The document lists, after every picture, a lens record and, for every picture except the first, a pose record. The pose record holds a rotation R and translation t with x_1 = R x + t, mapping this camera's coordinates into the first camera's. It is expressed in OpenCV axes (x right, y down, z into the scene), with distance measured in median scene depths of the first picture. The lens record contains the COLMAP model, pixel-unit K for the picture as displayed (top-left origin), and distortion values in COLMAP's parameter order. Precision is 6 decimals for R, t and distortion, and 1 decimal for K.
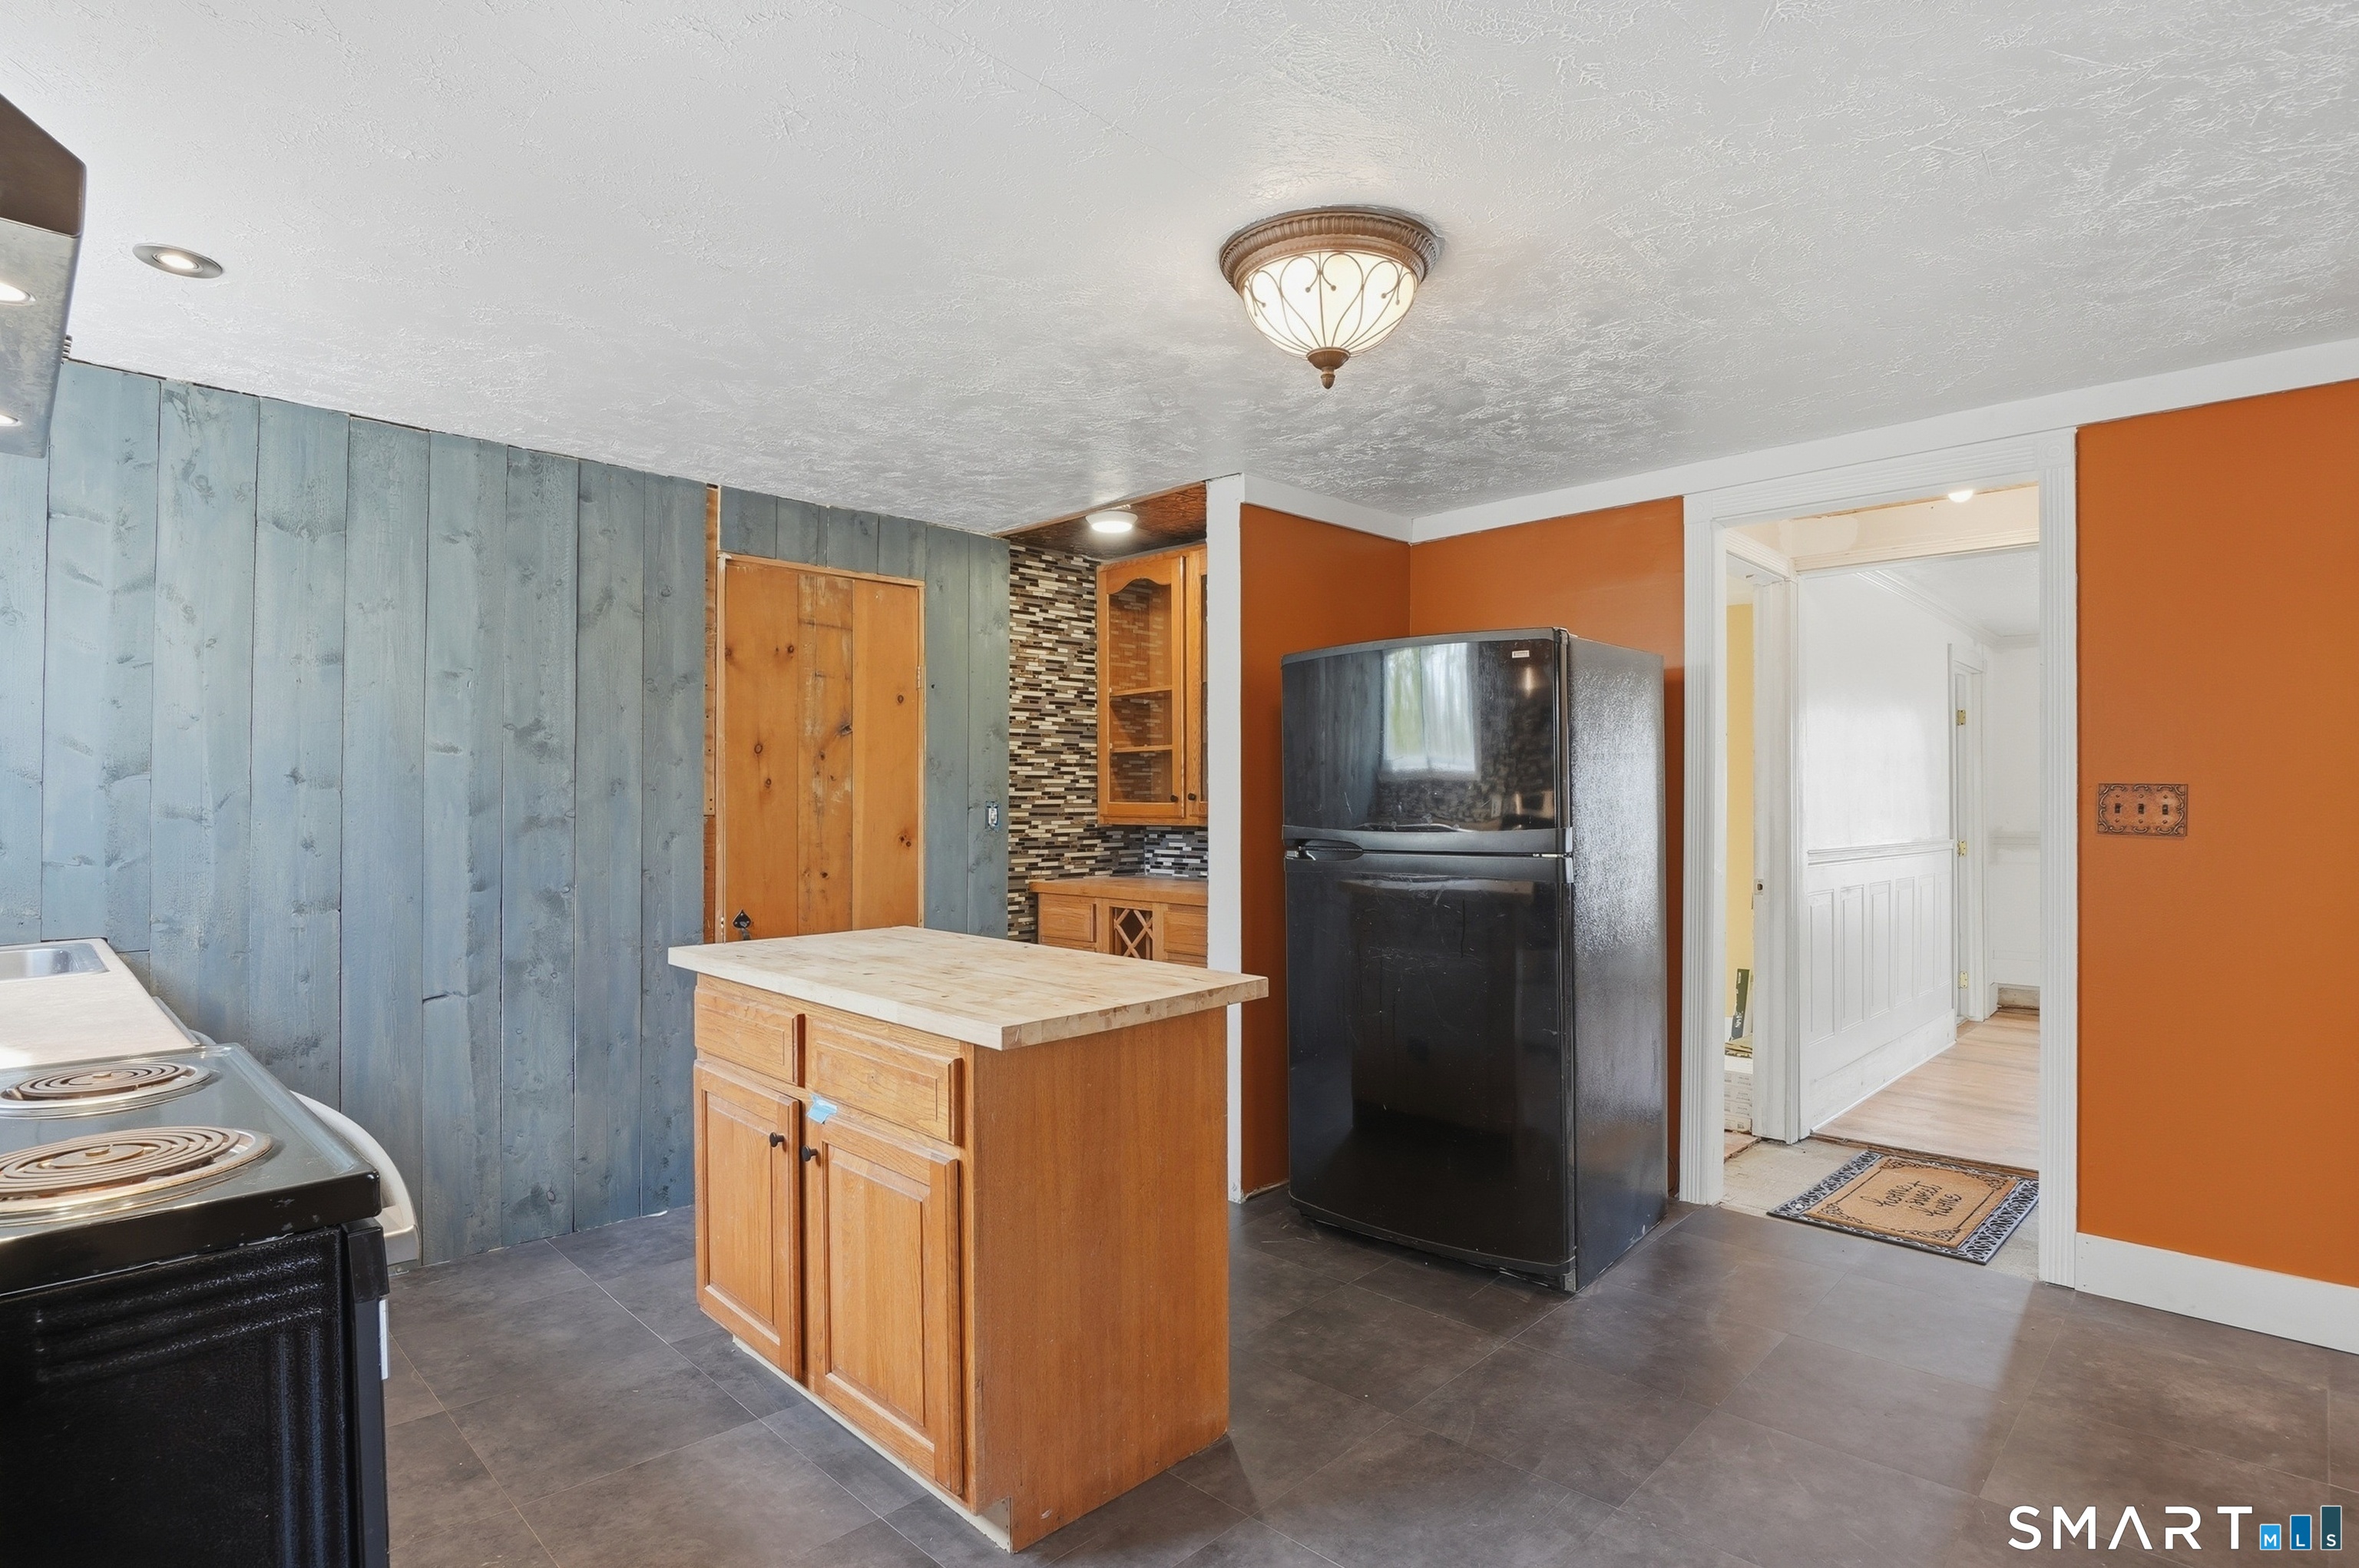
lens RADIAL K [[1169.3, 0, 1179.5], [0, 1169.3, 784.0], [0, 0, 1]] dist [-0.023031, 0.000077]
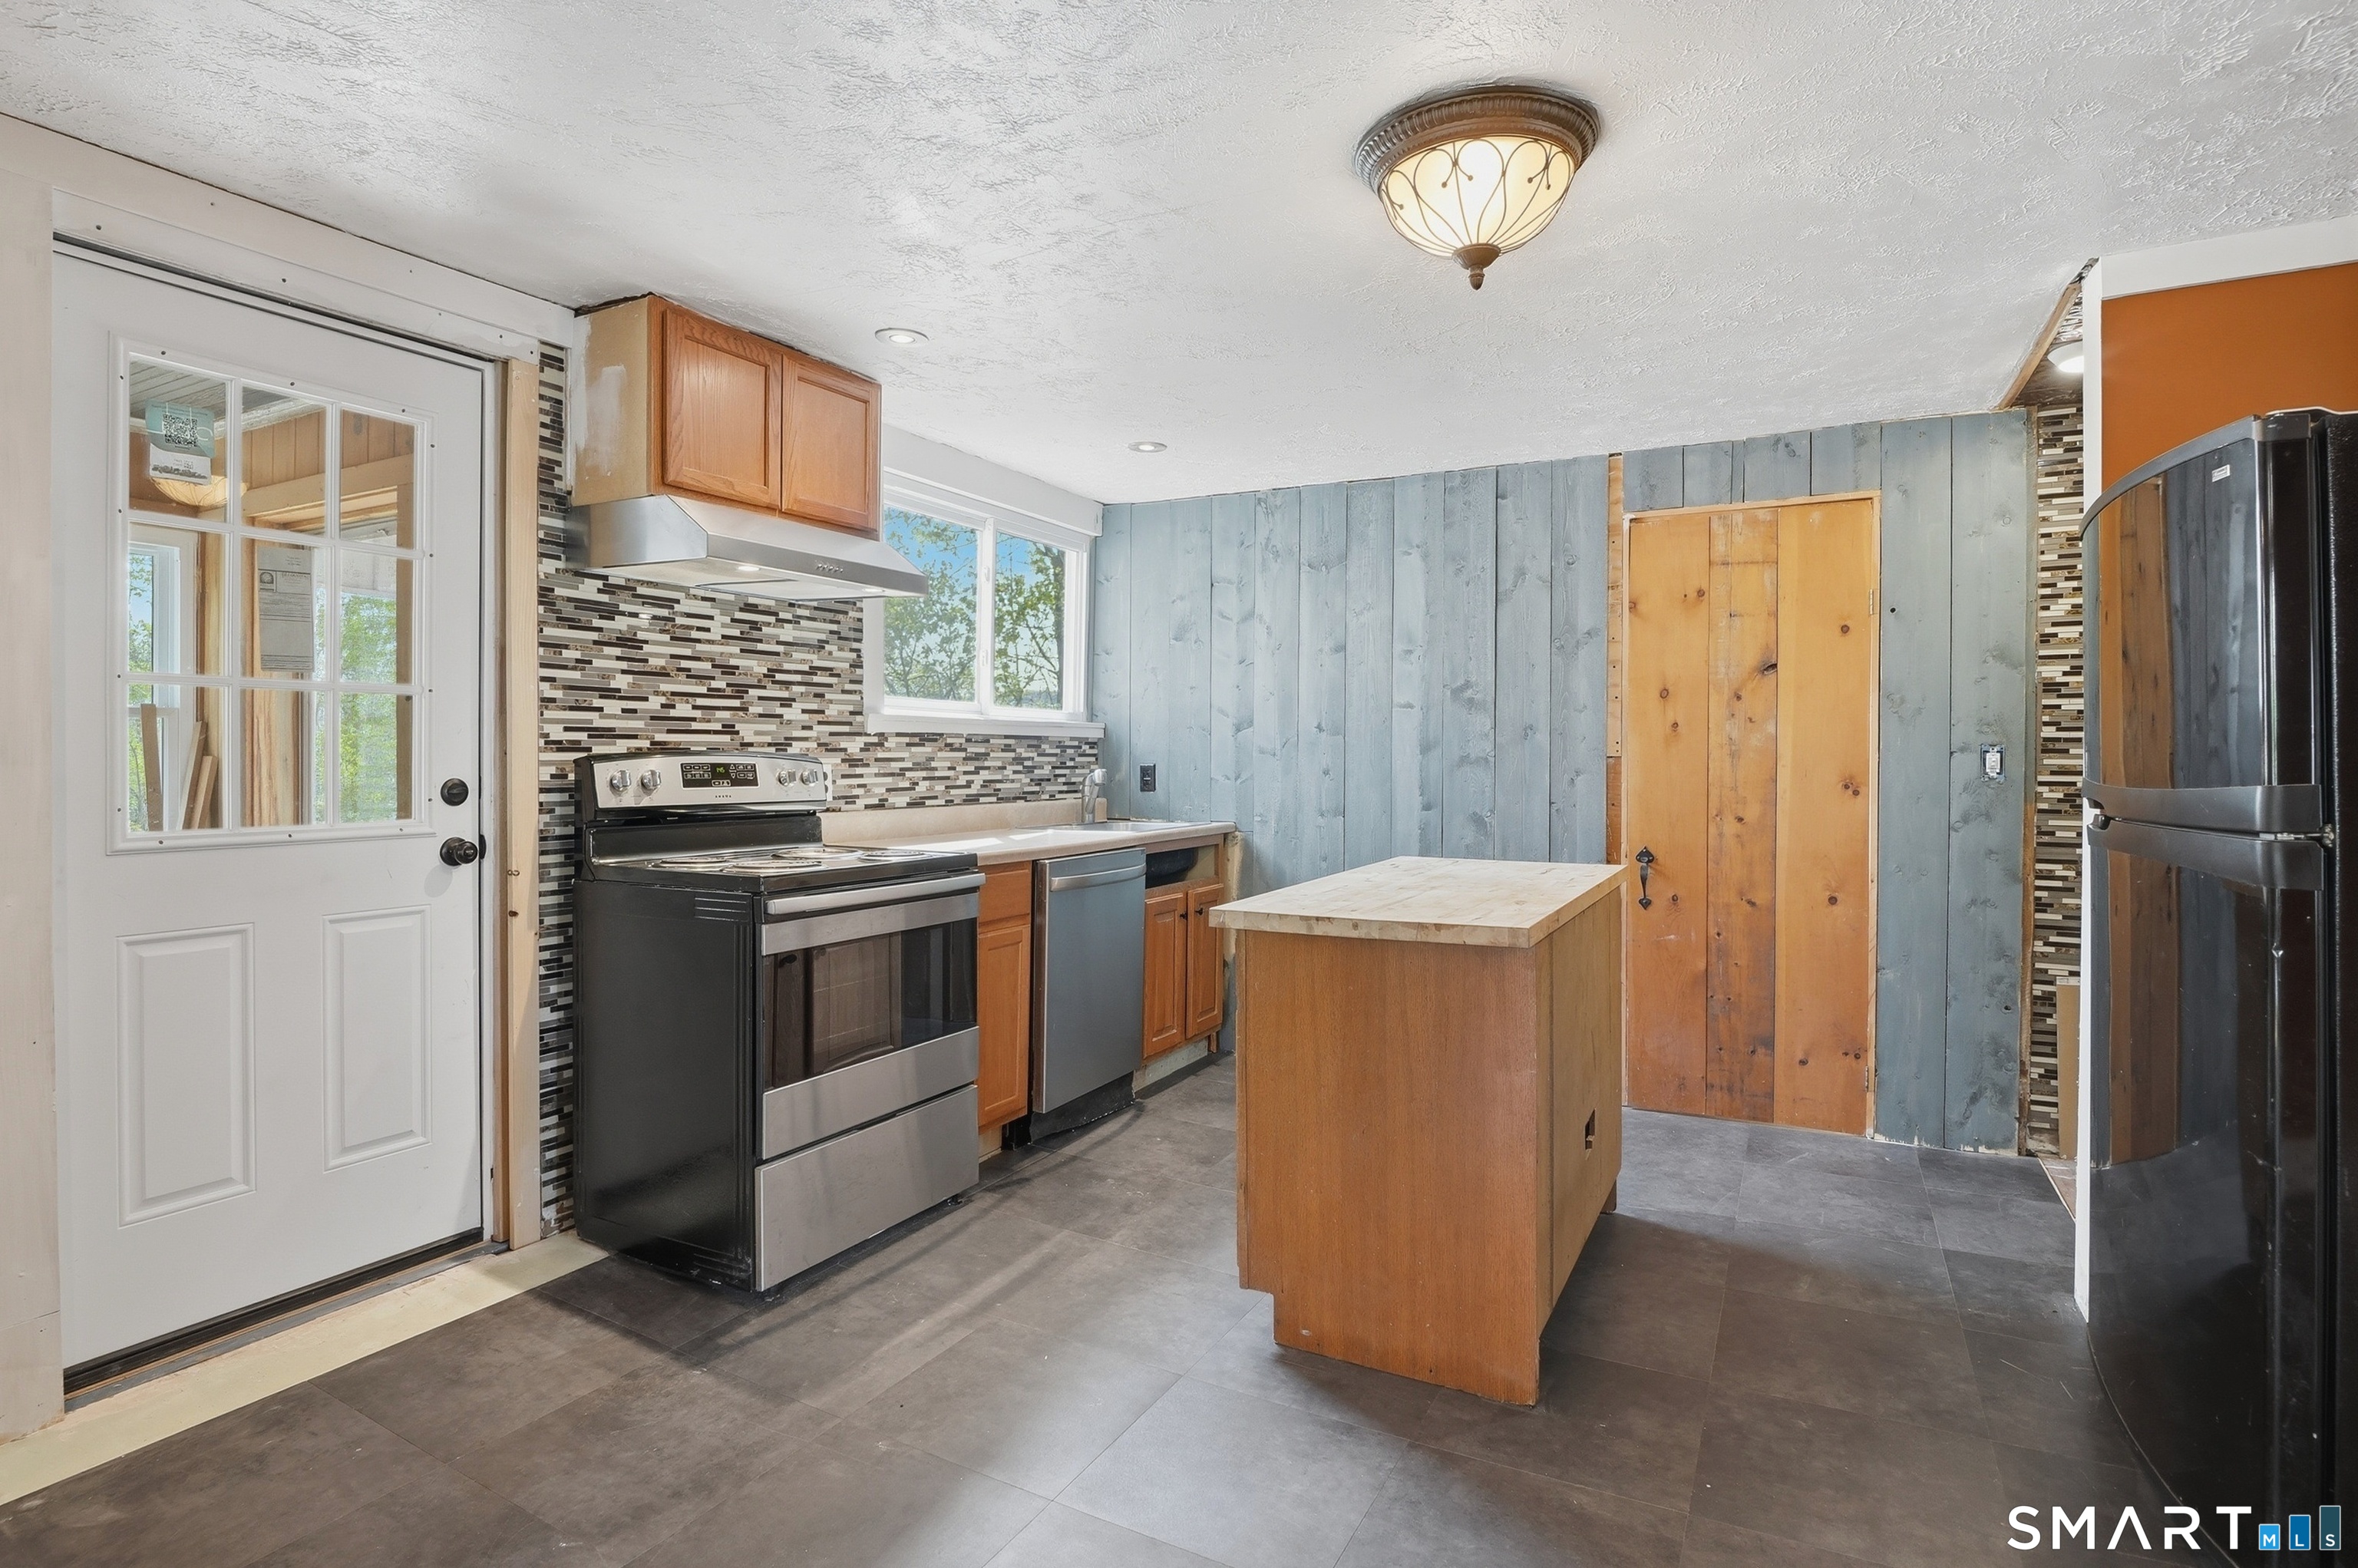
lens RADIAL K [[1211.2, 0, 1183.0], [0, 1211.2, 756.3], [0, 0, 1]] dist [-0.022446, -0.000827]
pose [[0.271688, 0.006462, -0.962364, 0.644691], [0.011300, 0.999887, 0.009904, 0.011841], [0.962319, -0.013566, 0.271585, 0.333697]]
